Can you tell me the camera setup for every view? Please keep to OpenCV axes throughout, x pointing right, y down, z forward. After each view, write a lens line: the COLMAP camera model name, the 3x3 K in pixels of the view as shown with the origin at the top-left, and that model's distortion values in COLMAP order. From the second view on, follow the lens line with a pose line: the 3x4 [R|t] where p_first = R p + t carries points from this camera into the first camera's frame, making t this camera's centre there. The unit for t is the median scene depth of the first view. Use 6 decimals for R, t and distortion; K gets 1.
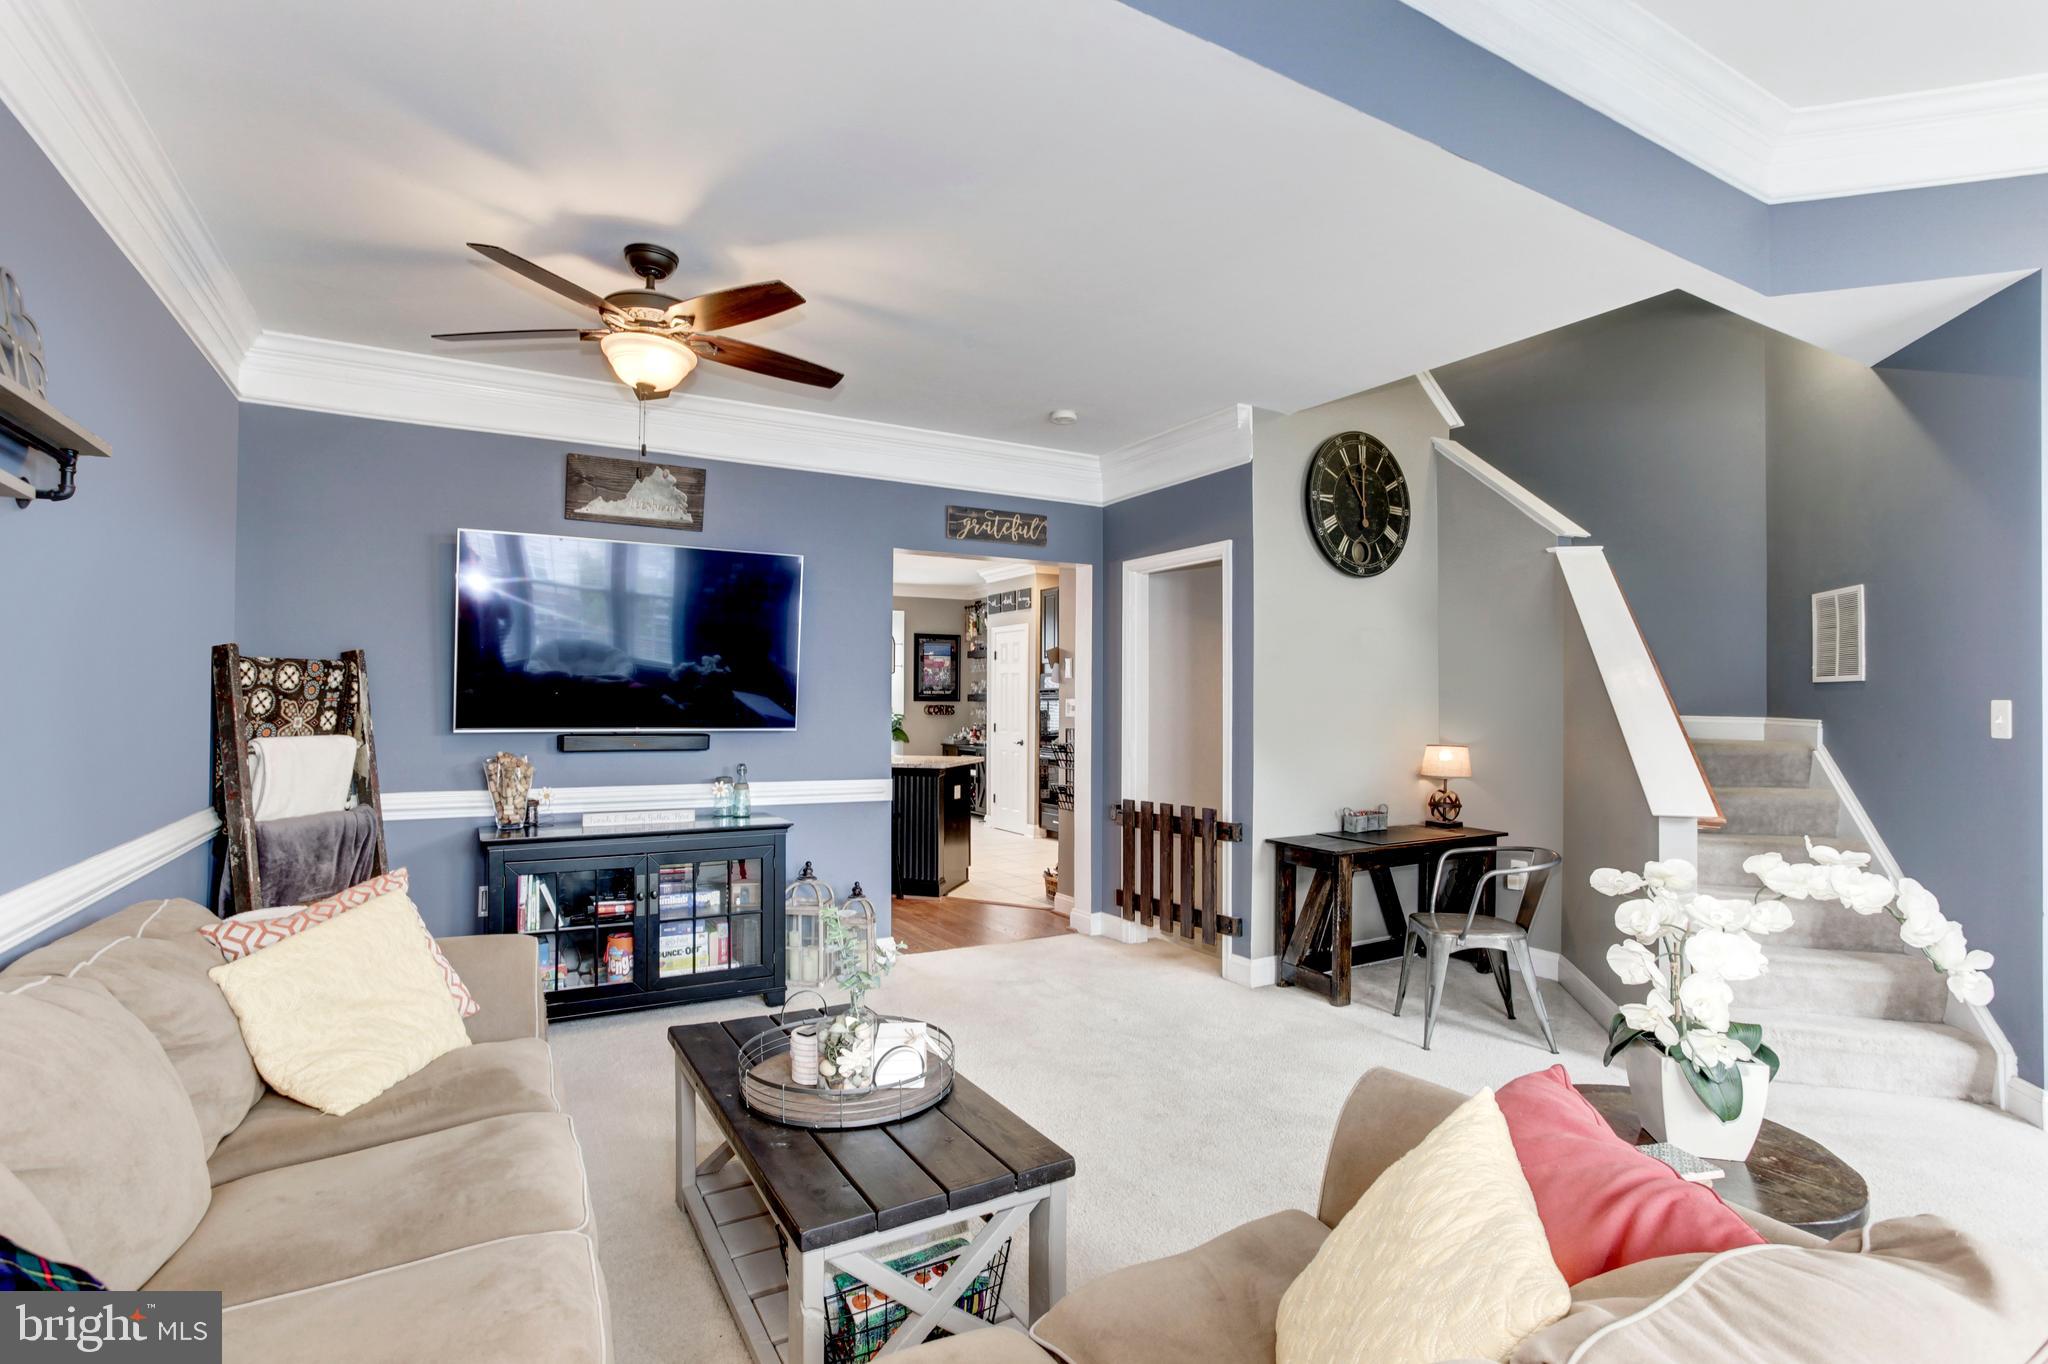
lens RADIAL K [[995.9, 0, 1024.0], [0, 995.9, 682.0], [0, 0, 1]] dist [-0.048316, 0.031117]
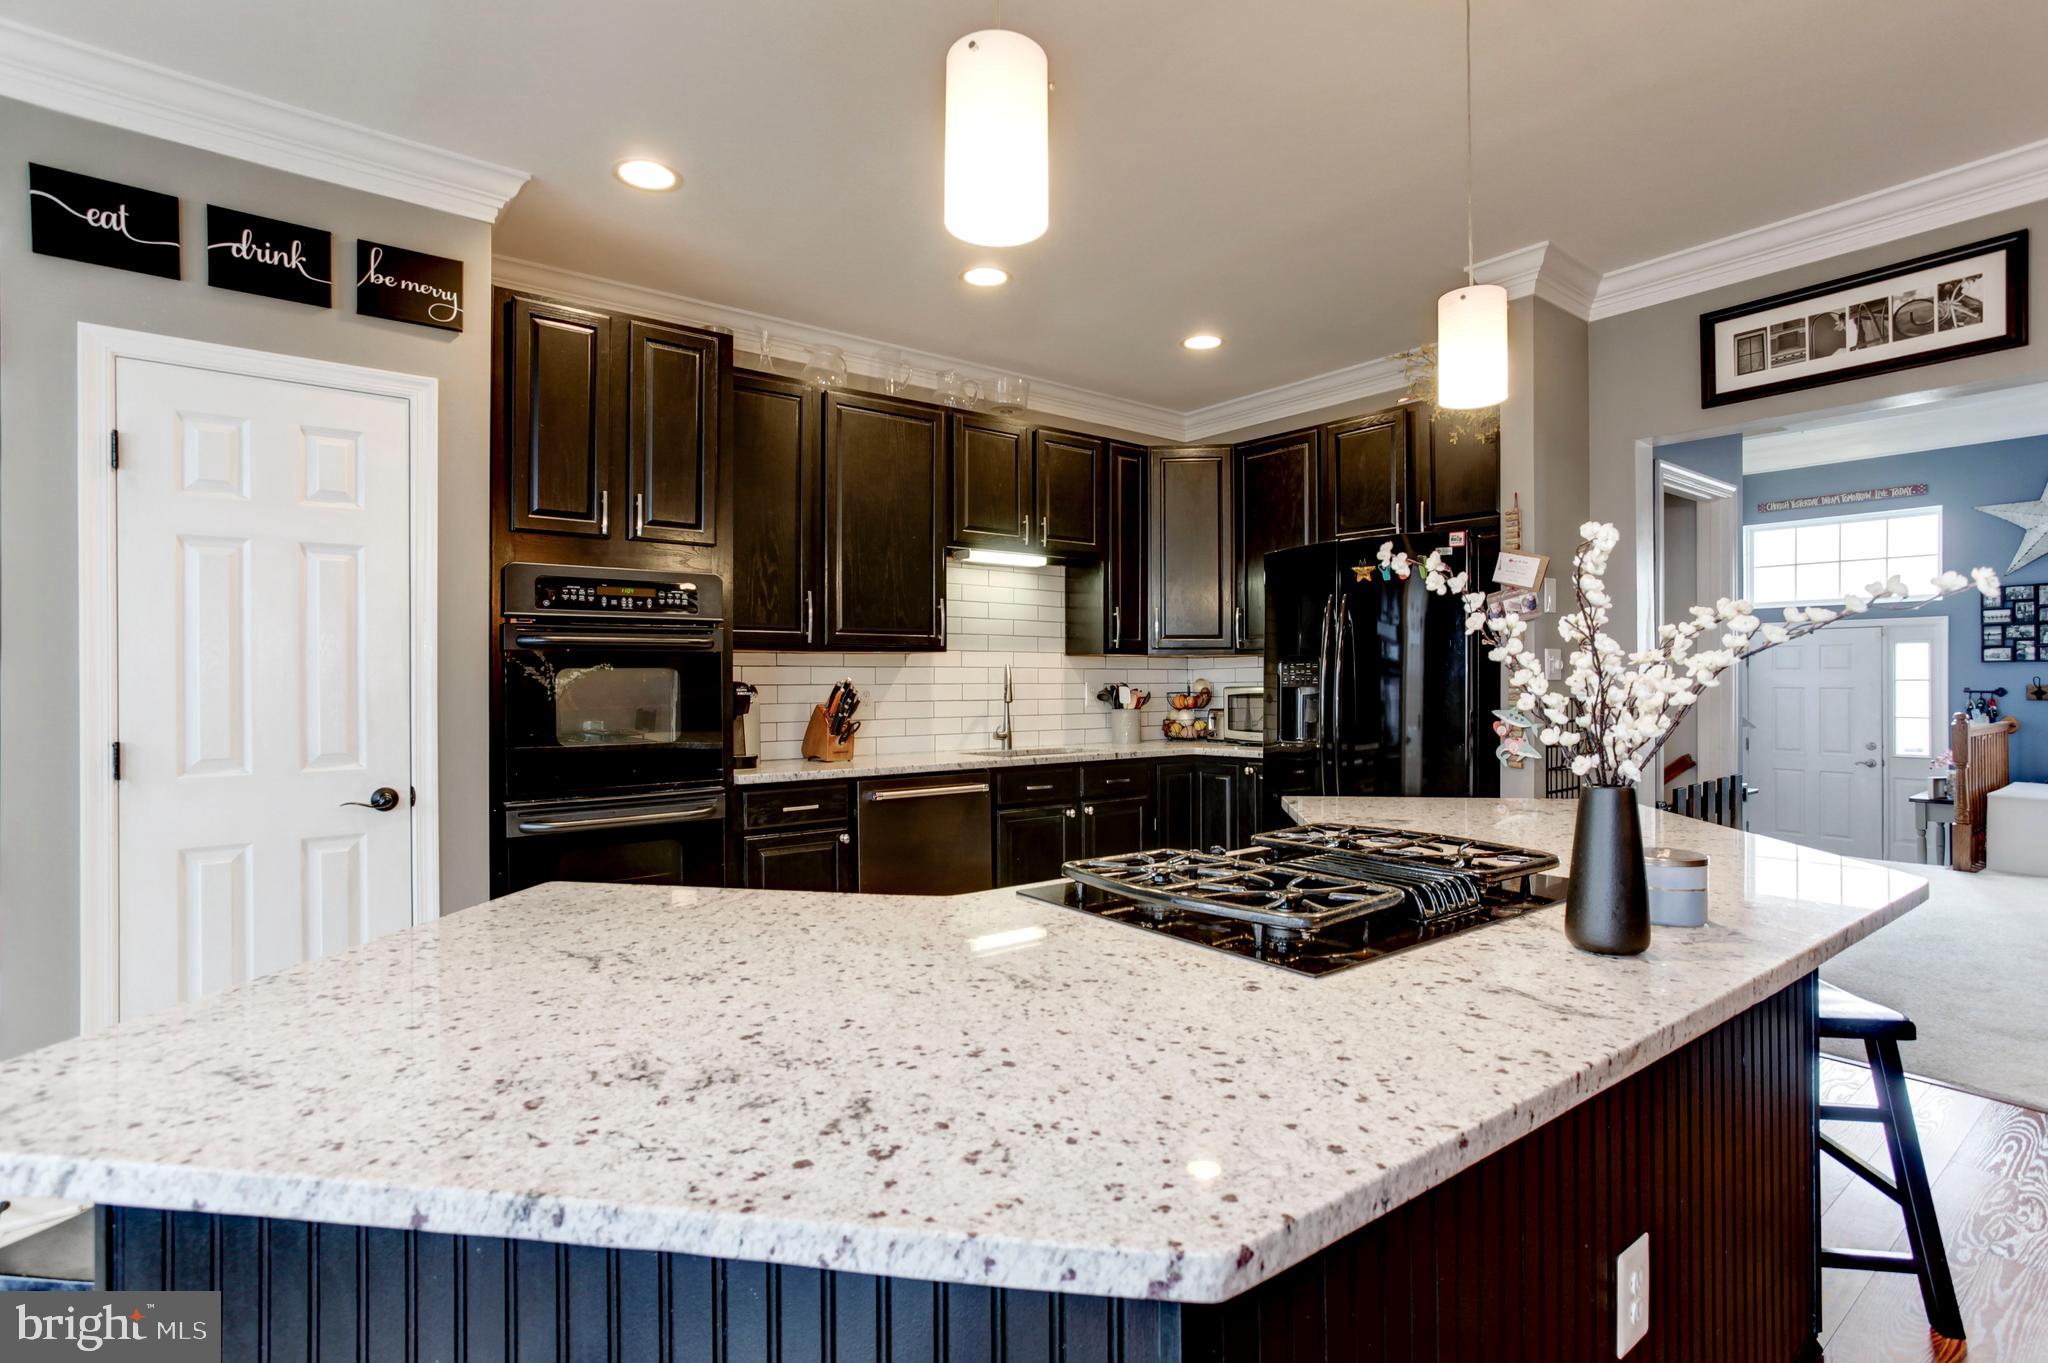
lens RADIAL K [[985.9, 0, 1003.2], [0, 985.9, 675.9], [0, 0, 1]] dist [-0.043151, 0.023425]
pose [[-0.131648, -0.000148, 0.991296, -0.770363], [-0.016344, 0.999864, -0.002021, 0.064895], [-0.991162, -0.016468, -0.131633, 2.272083]]
